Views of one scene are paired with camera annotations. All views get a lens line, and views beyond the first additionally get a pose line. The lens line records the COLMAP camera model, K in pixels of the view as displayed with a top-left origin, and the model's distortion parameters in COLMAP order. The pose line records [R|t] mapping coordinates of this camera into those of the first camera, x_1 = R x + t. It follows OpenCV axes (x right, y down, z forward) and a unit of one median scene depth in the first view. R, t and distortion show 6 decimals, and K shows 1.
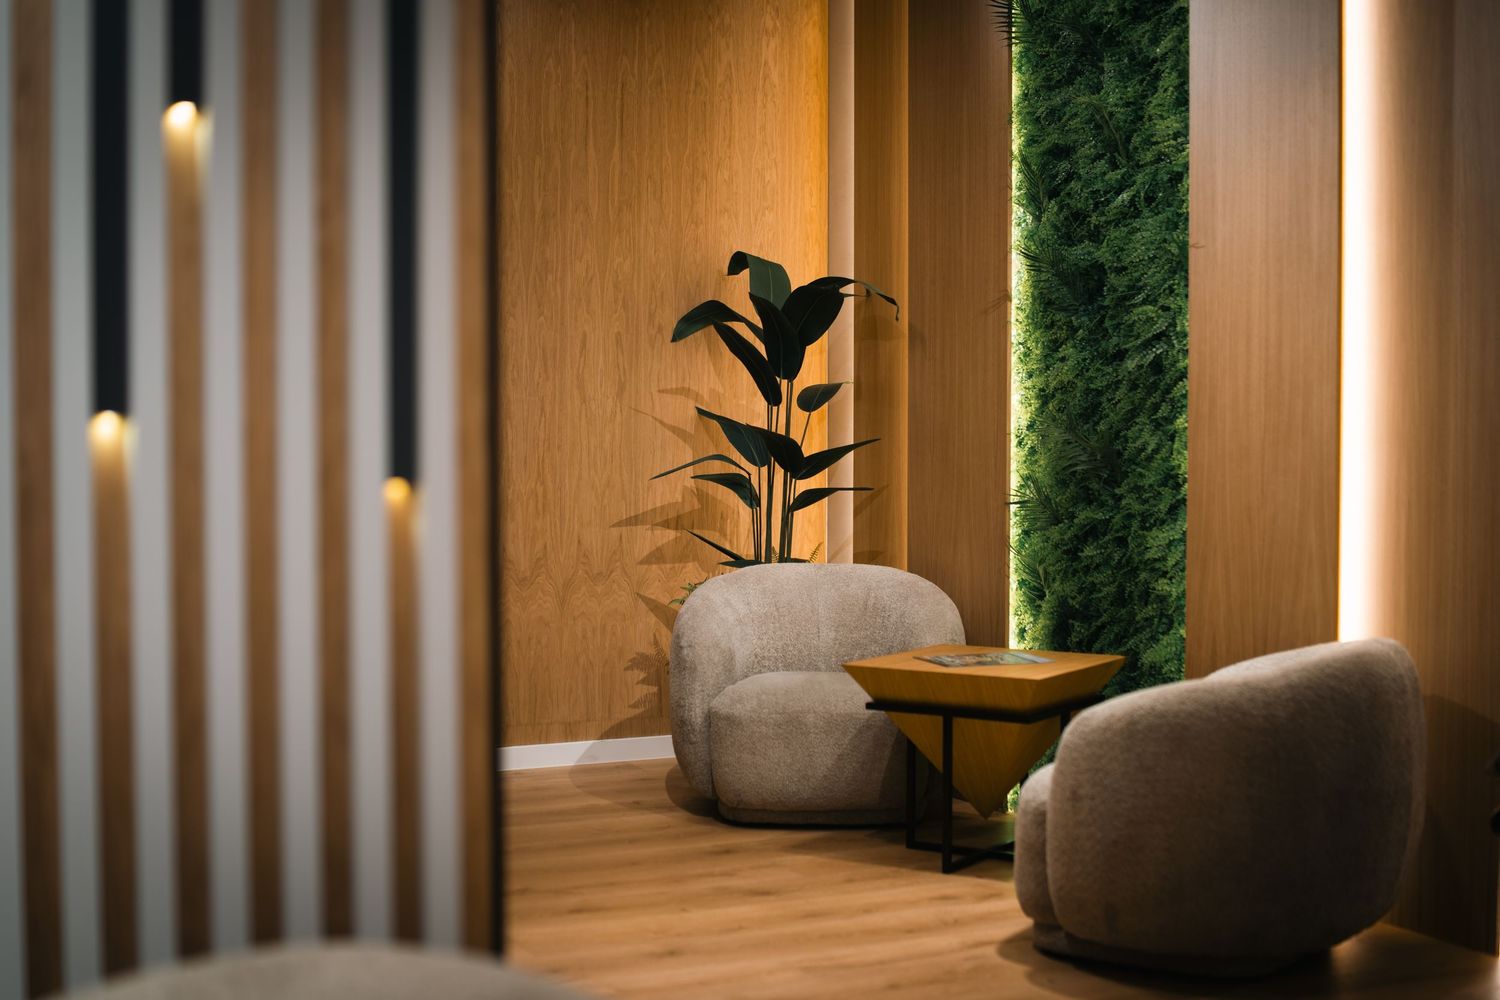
lens RADIAL K [[2163.6, 0, 749.2], [0, 2163.6, 491.7], [0, 0, 1]] dist [-0.104198, 0.000000]
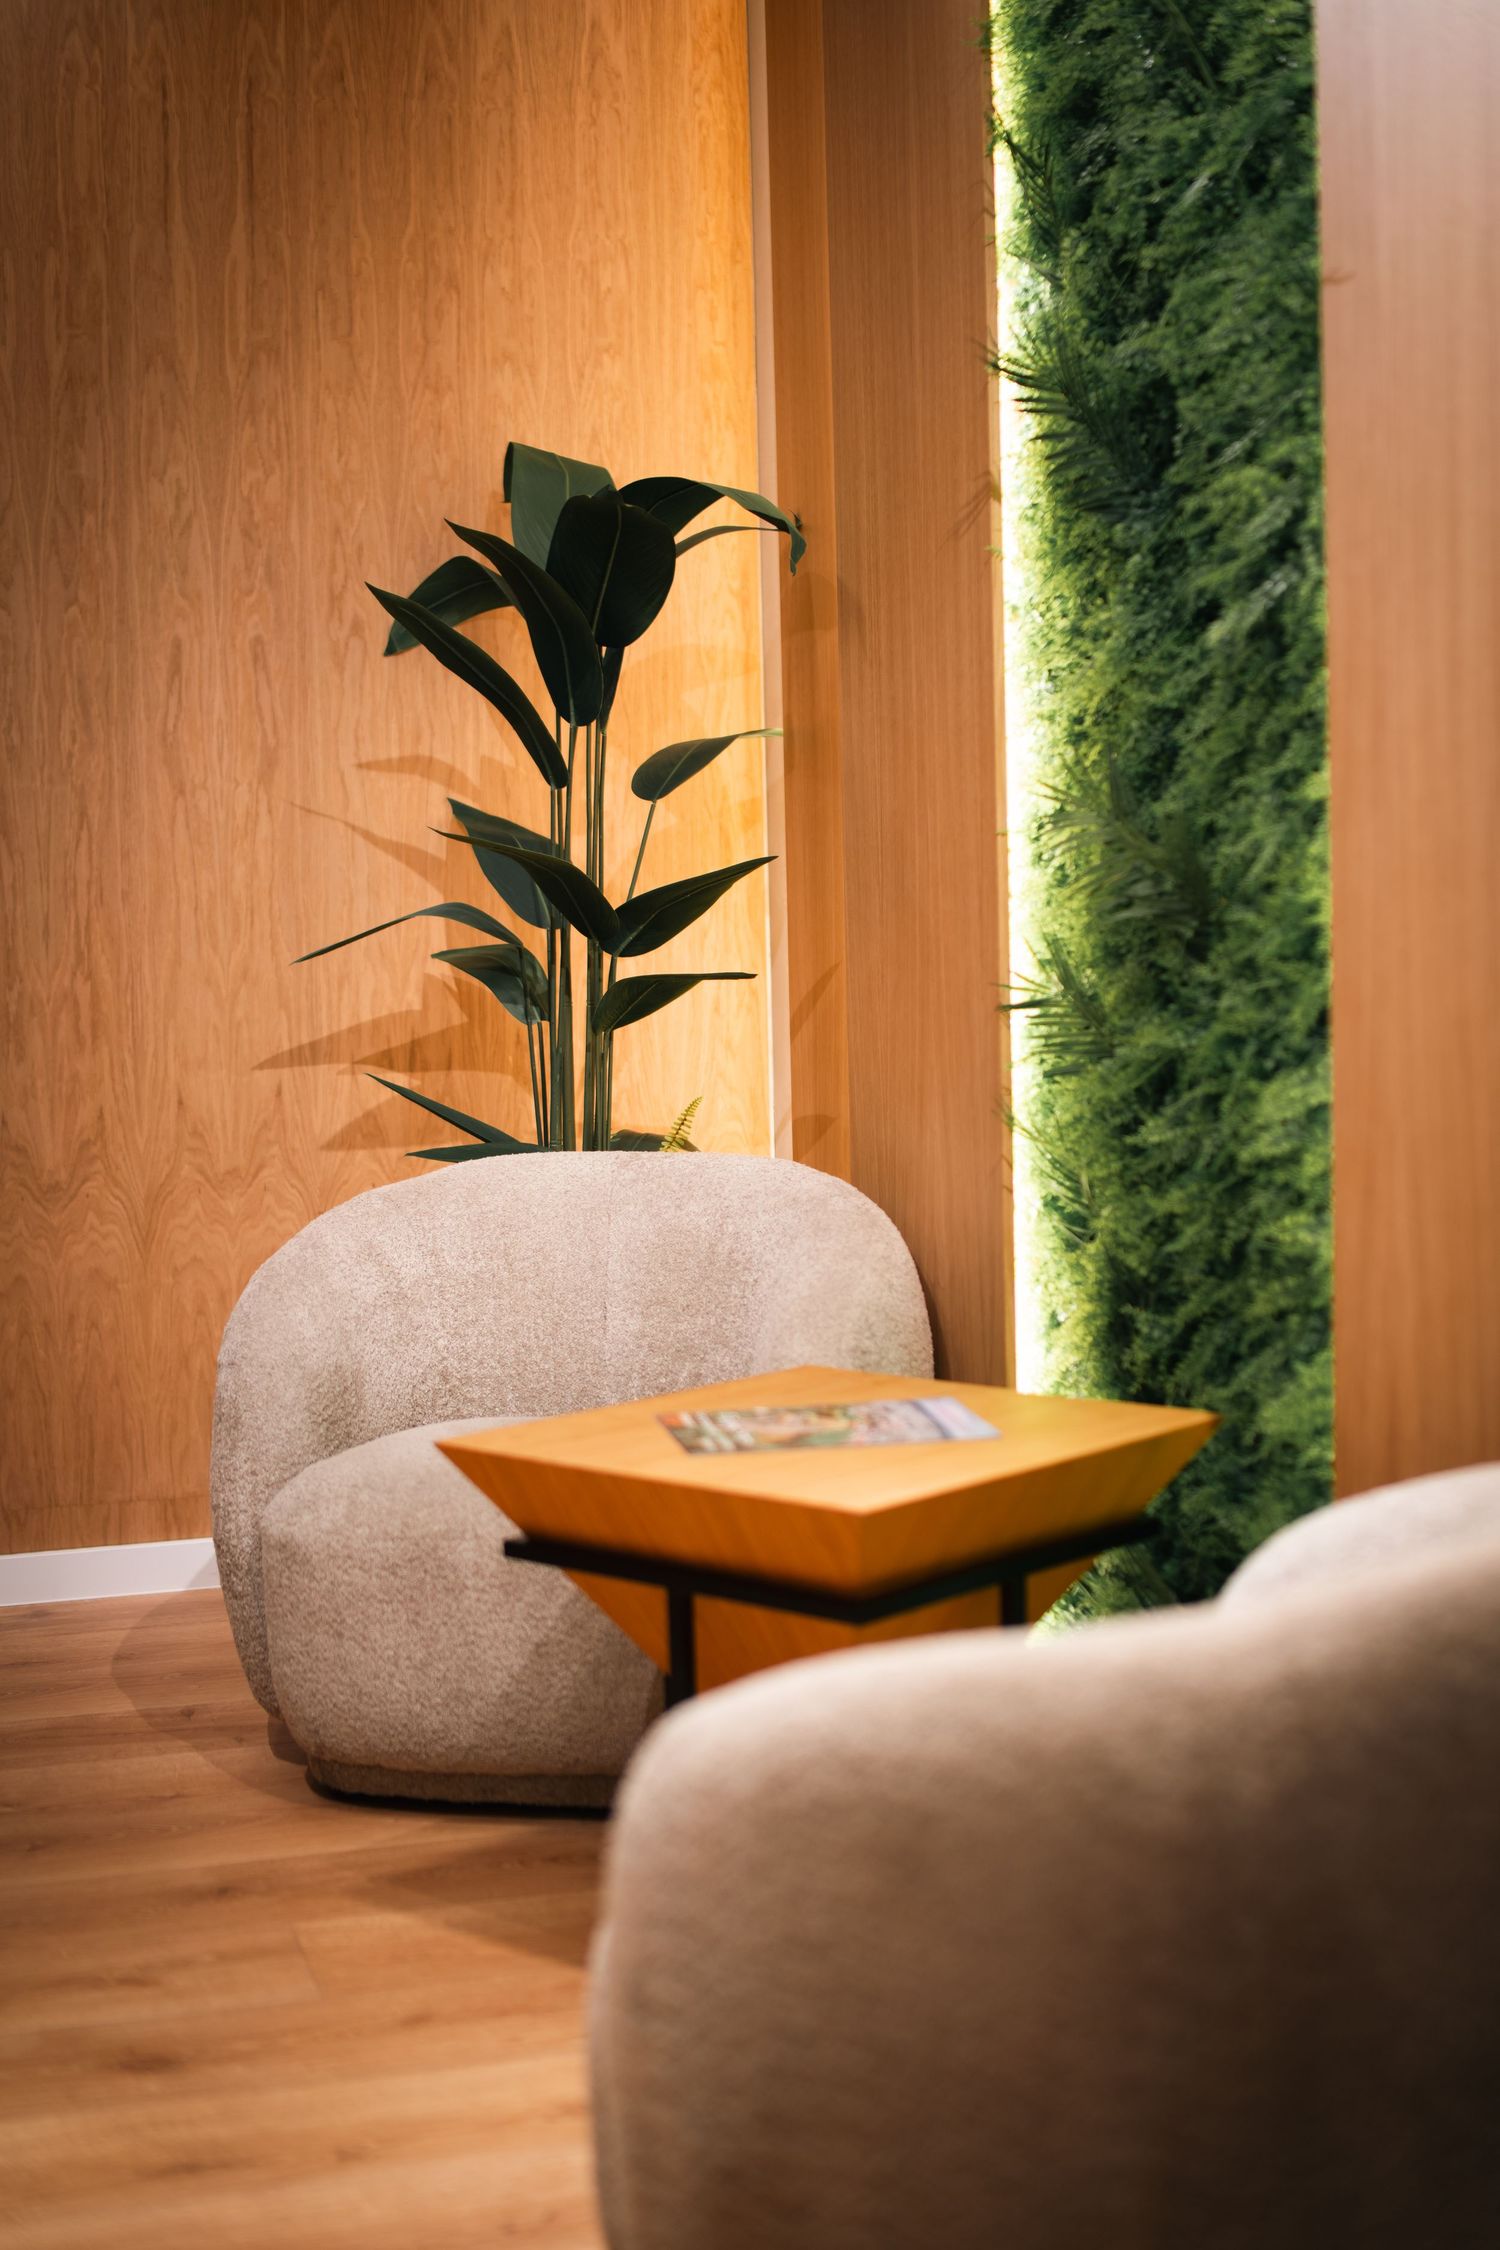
lens RADIAL K [[3245.5, 0, 750.5], [0, 3245.5, 1140.0], [0, 0, 1]] dist [-0.104198, 0.000000]
pose [[0.986139, -0.011058, -0.165551, 0.157451], [0.019829, 0.998480, 0.051418, -0.001707], [0.164731, -0.053988, 0.984860, 0.363089]]
